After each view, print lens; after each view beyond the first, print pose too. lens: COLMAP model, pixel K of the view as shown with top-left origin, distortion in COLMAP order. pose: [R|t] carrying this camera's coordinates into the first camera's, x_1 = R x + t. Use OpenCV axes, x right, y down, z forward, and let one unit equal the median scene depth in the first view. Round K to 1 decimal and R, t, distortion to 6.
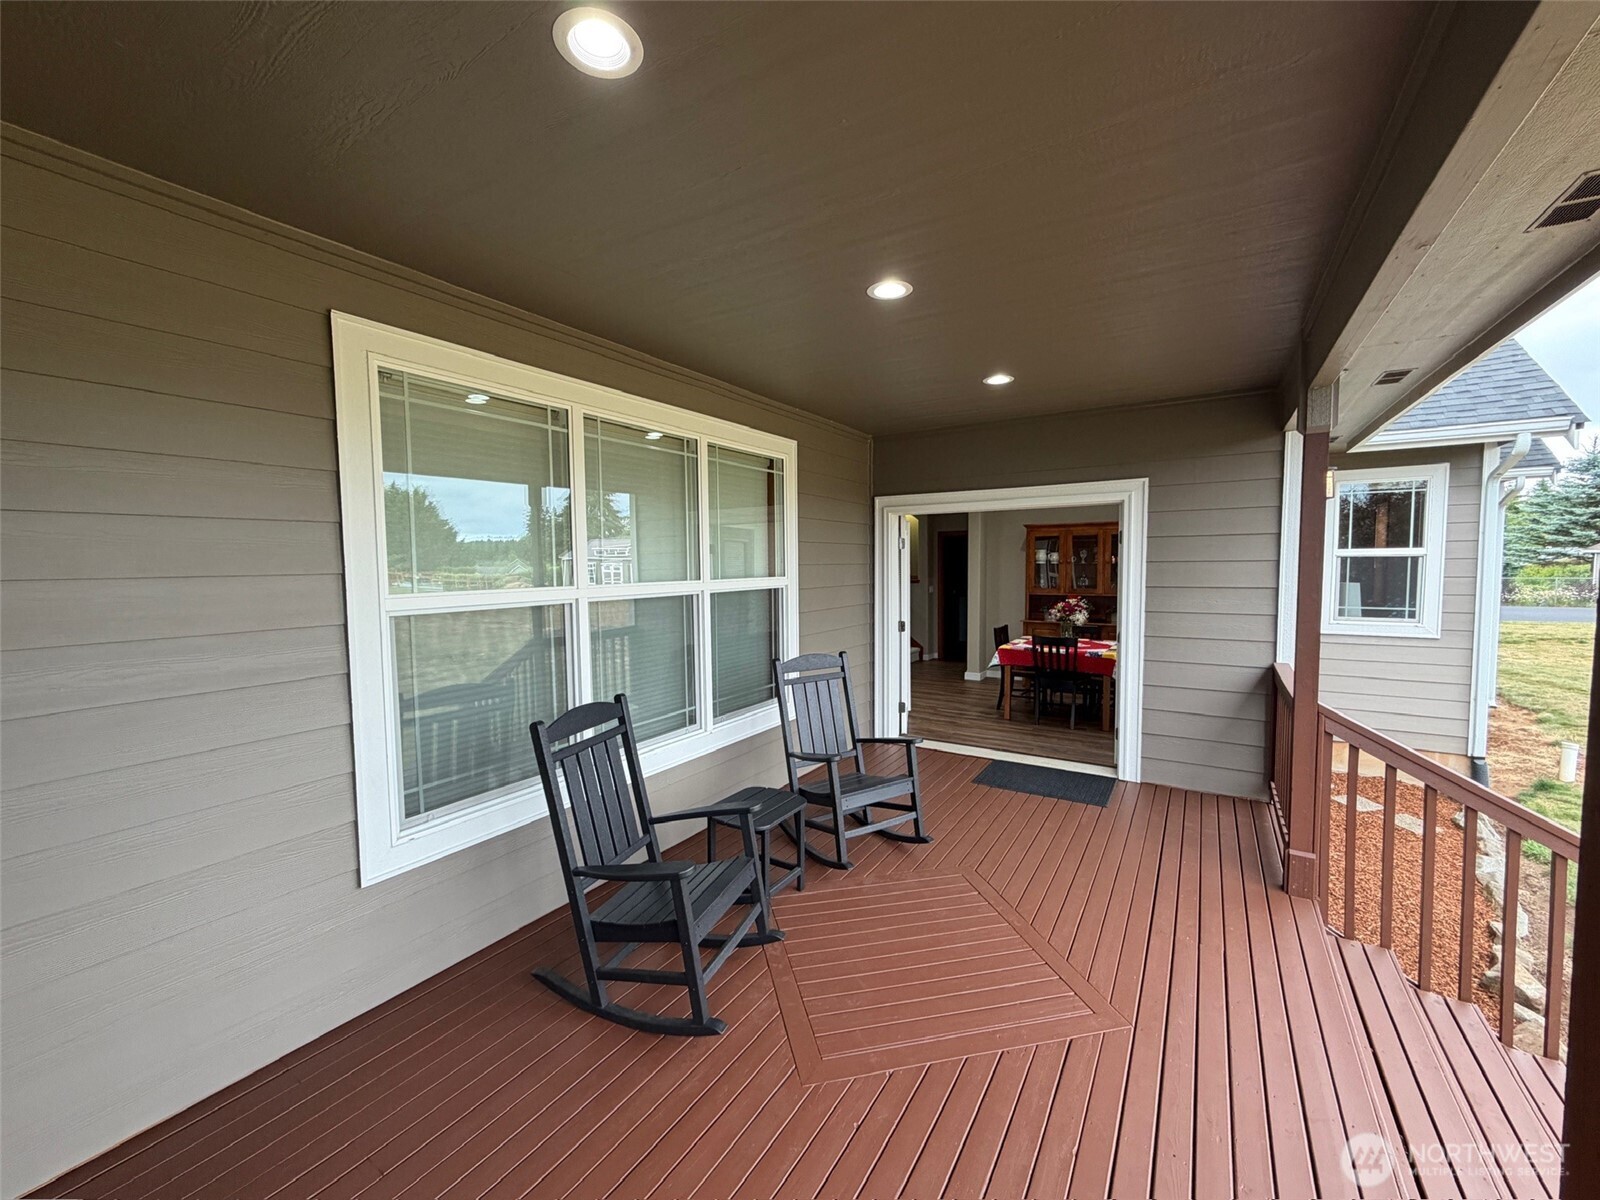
lens RADIAL K [[639.0, 0, 793.6], [0, 639.0, 600.2], [0, 0, 1]] dist [-0.001751, 0.000119]
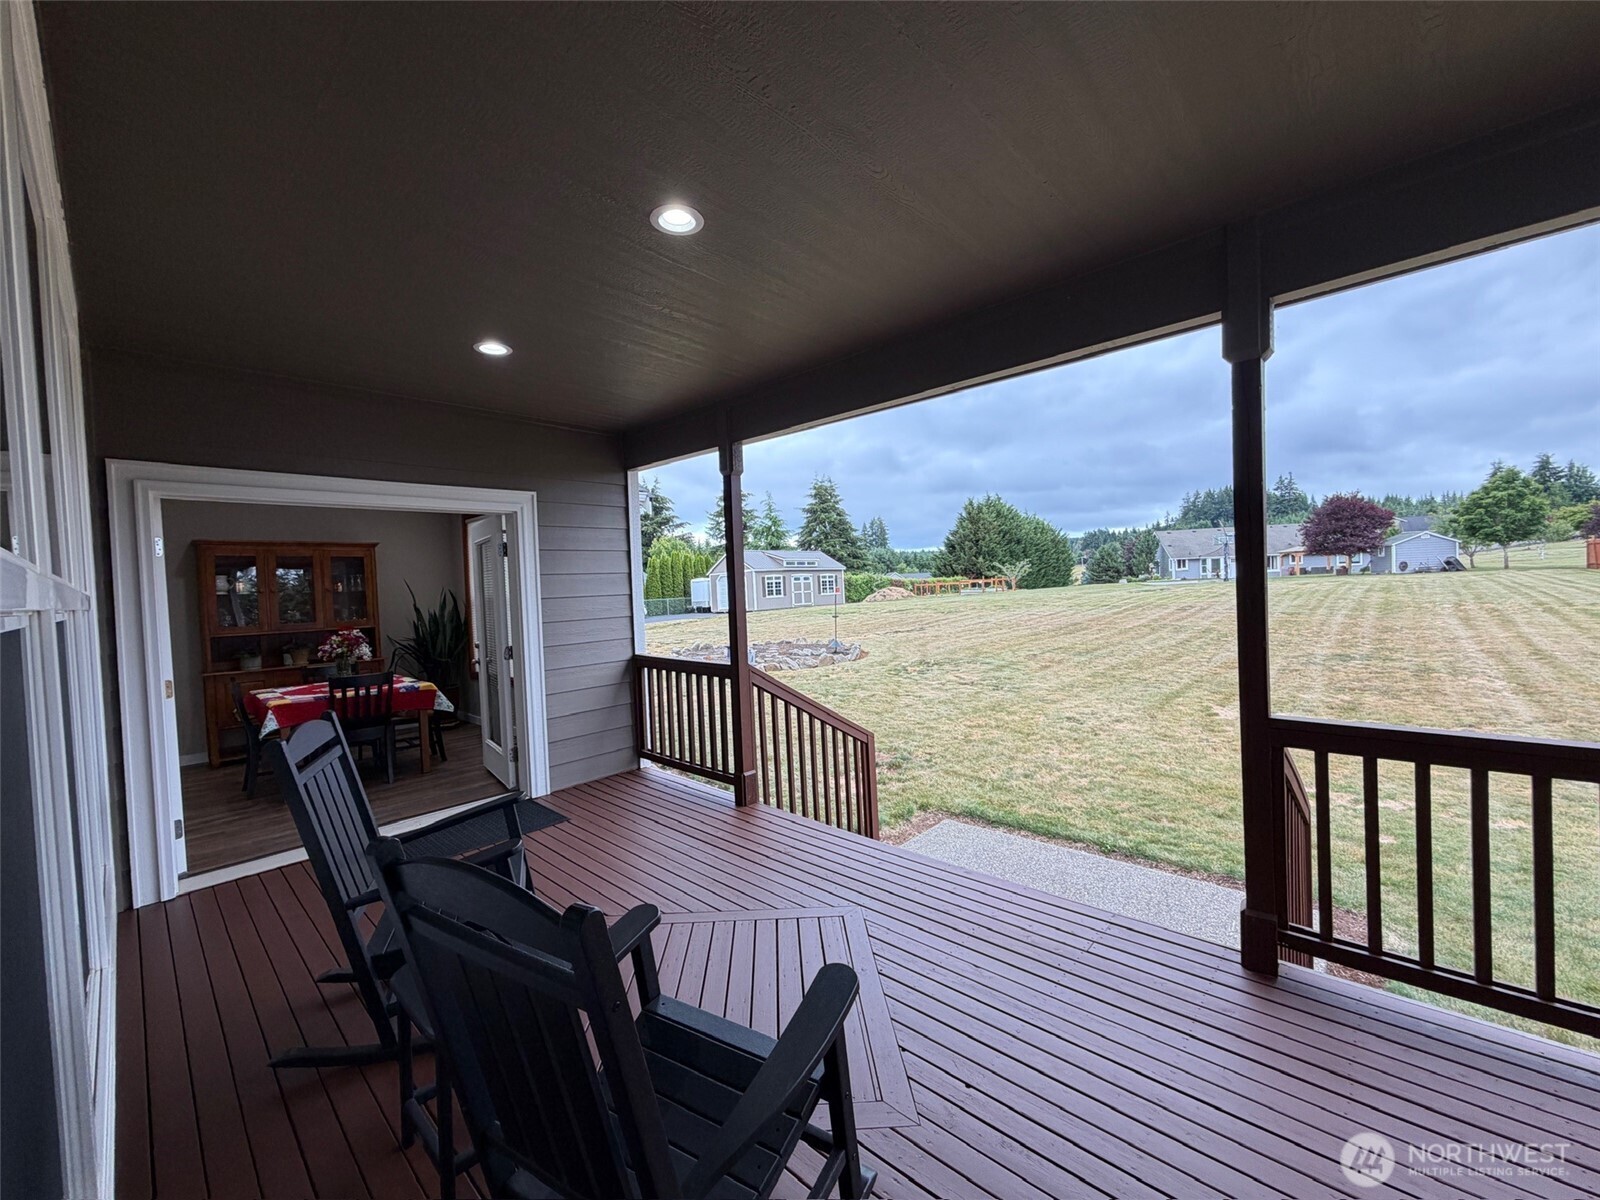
lens RADIAL K [[639.0, 0, 793.6], [0, 639.0, 600.2], [0, 0, 1]] dist [-0.001751, 0.000119]
pose [[0.185240, -0.024085, 0.982398, -0.369430], [0.096528, 0.995311, 0.006201, 0.014177], [-0.977941, 0.093680, 0.186696, 0.412415]]
